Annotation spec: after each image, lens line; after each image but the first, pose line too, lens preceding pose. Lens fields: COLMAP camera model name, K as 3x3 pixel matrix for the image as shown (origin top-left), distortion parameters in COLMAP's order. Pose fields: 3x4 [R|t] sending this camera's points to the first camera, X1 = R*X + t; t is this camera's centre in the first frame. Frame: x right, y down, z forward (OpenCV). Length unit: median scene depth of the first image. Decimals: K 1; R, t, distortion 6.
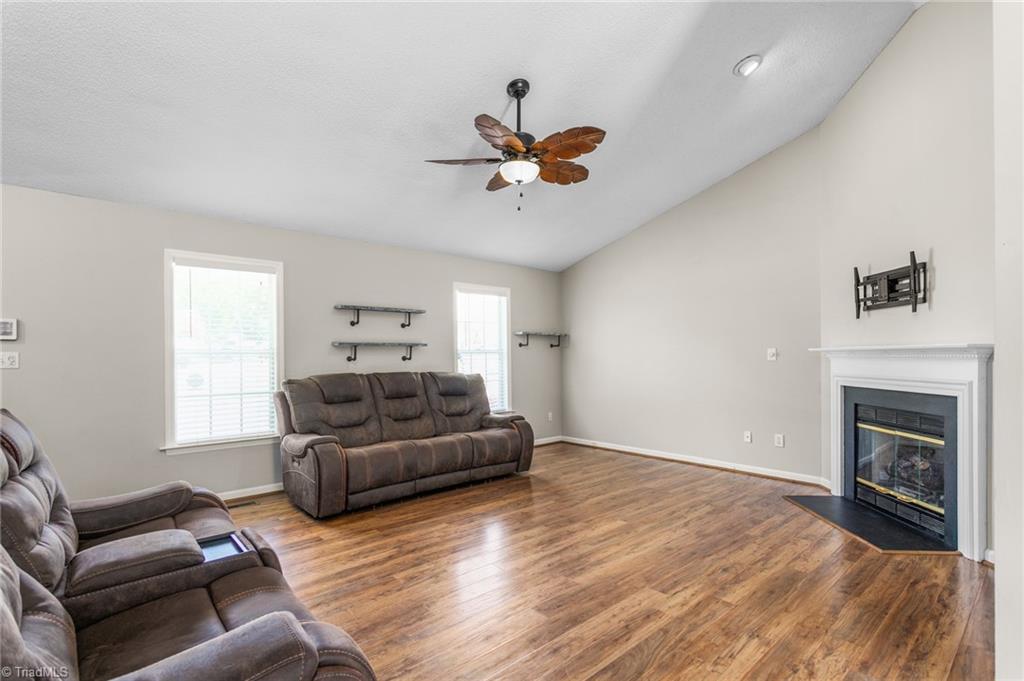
lens RADIAL K [[494.5, 0, 515.6], [0, 494.5, 347.1], [0, 0, 1]] dist [-0.008235, 0.005669]
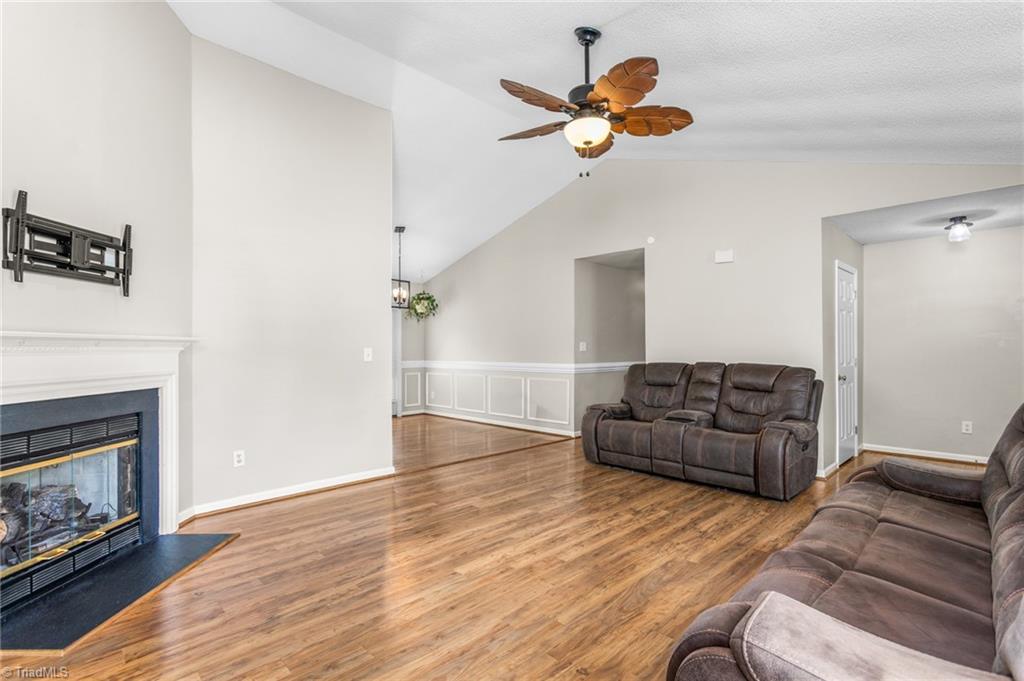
lens RADIAL K [[494.5, 0, 528.6], [0, 494.5, 344.5], [0, 0, 1]] dist [-0.008235, 0.005669]
pose [[-0.996986, 0.009563, -0.076984, 0.178345], [0.011232, 0.999711, -0.021276, 0.037192], [0.076758, -0.022076, -0.996805, 1.850487]]
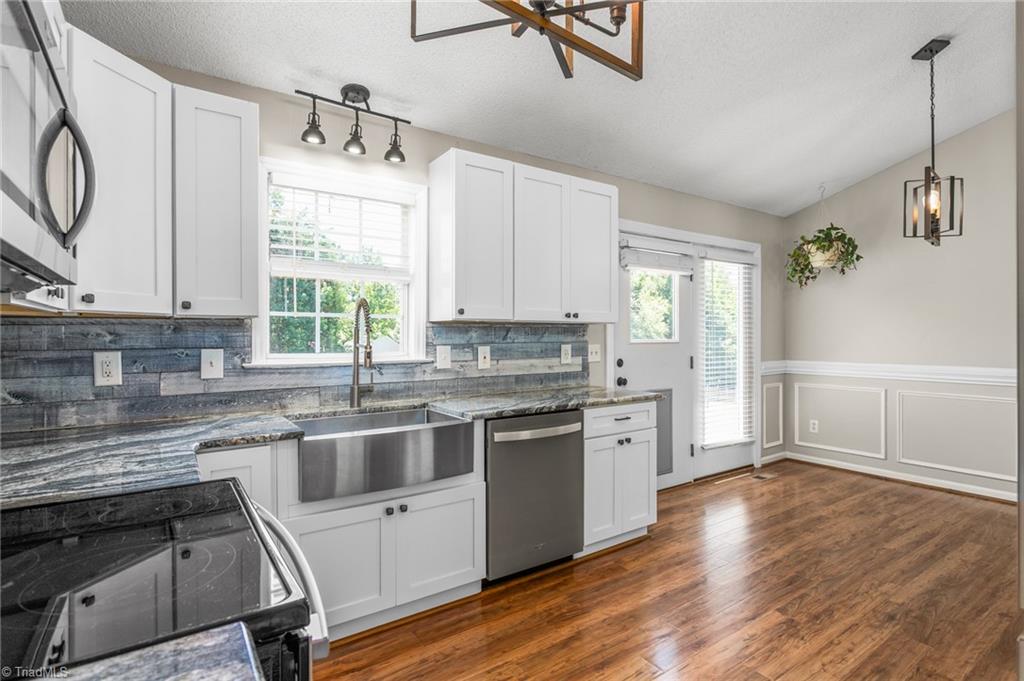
lens RADIAL K [[518.2, 0, 517.9], [0, 518.2, 334.9], [0, 0, 1]] dist [-0.011073, 0.004493]
pose [[-0.993392, 0.012284, 0.114110, 1.119847], [0.010817, 0.999851, -0.013469, -0.001216], [-0.114258, -0.012145, -0.993377, 0.743650]]
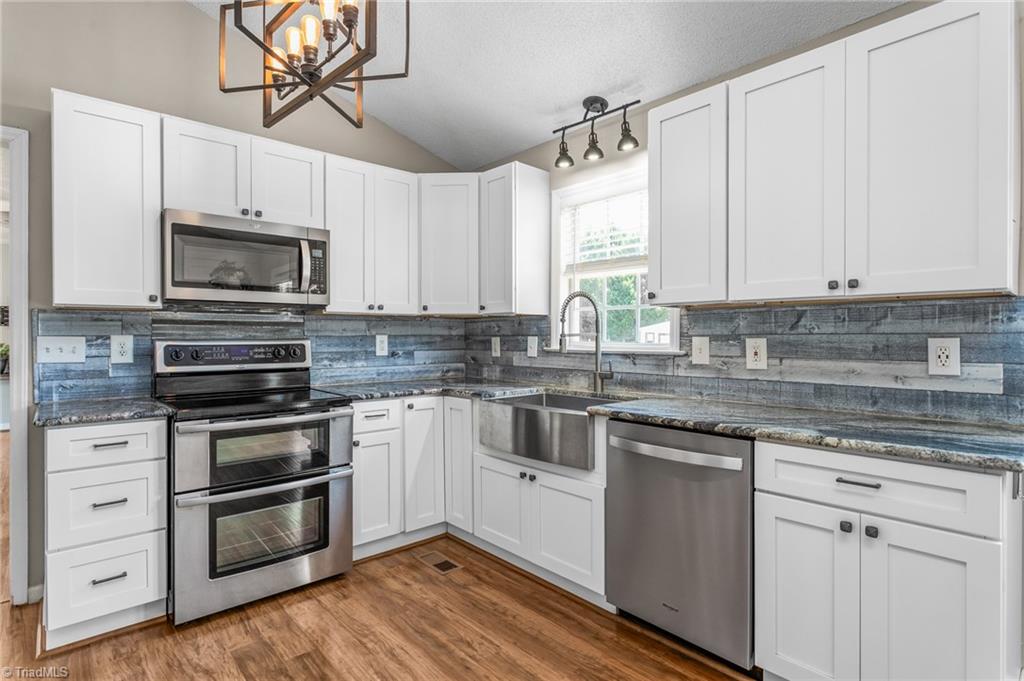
lens RADIAL K [[518.2, 0, 517.9], [0, 518.2, 338.5], [0, 0, 1]] dist [-0.011073, 0.004493]
pose [[-0.006842, 0.007762, 0.999946, 0.634584], [-0.014156, 0.999869, -0.007858, 0.015179], [-0.999876, -0.014209, -0.006732, 0.171281]]
